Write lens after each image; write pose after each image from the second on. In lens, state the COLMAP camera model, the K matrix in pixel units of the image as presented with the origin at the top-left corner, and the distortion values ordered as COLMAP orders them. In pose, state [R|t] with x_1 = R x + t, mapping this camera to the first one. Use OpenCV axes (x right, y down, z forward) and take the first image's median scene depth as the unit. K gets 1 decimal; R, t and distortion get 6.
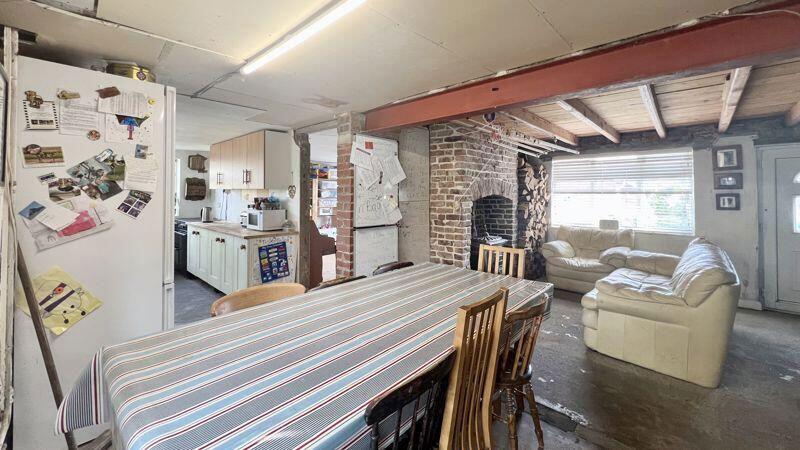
lens RADIAL K [[315.6, 0, 396.5], [0, 315.6, 193.0], [0, 0, 1]] dist [-0.001275, -0.000060]
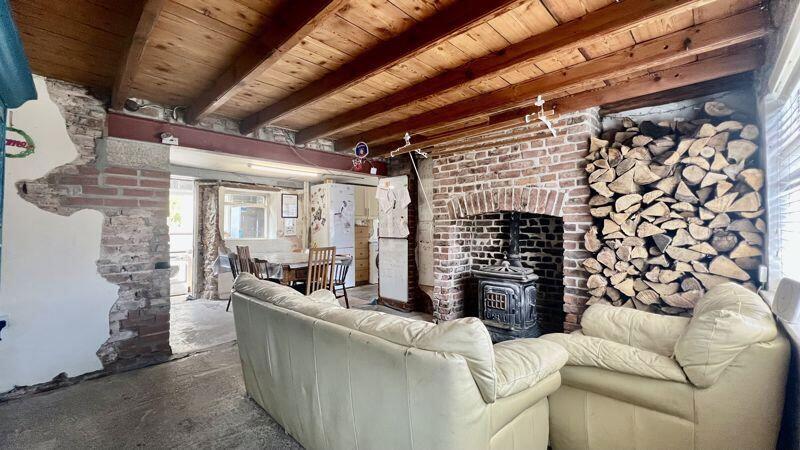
lens RADIAL K [[328.3, 0, 400.0], [0, 328.3, 225.0], [0, 0, 1]] dist [-0.000346, -0.000016]
pose [[-0.017800, -0.006264, -0.999822, 3.458921], [0.012808, 0.999897, -0.006492, 0.132978], [0.999760, -0.012921, -0.017718, 2.509016]]
